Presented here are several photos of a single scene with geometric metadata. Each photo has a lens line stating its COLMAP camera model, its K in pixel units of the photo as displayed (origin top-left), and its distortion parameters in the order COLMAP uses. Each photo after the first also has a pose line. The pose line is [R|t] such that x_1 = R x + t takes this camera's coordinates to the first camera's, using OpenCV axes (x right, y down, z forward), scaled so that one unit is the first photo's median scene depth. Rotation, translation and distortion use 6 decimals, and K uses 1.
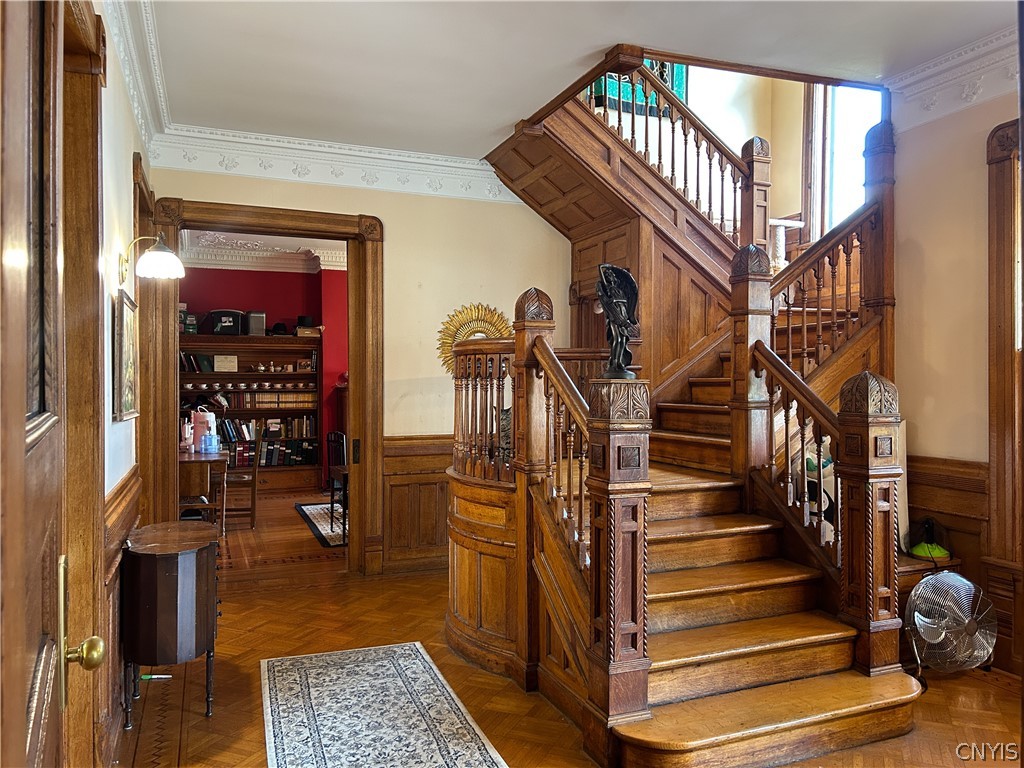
lens RADIAL K [[774.1, 0, 512.0], [0, 774.1, 384.0], [0, 0, 1]] dist [0.113939, -0.146497]
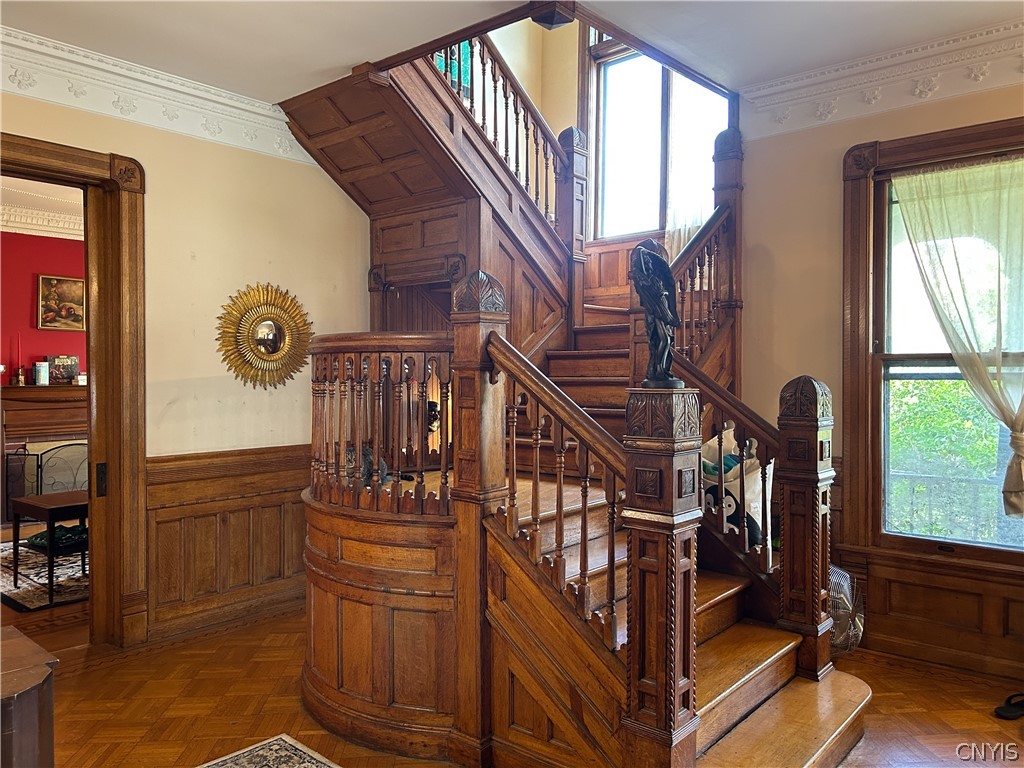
lens RADIAL K [[779.9, 0, 512.0], [0, 779.9, 384.0], [0, 0, 1]] dist [0.040500, -0.025098]
pose [[0.886689, -0.008818, 0.462283, -0.222572], [0.003146, 0.999910, 0.013040, -0.012406], [-0.462356, -0.010108, 0.886637, 0.192514]]
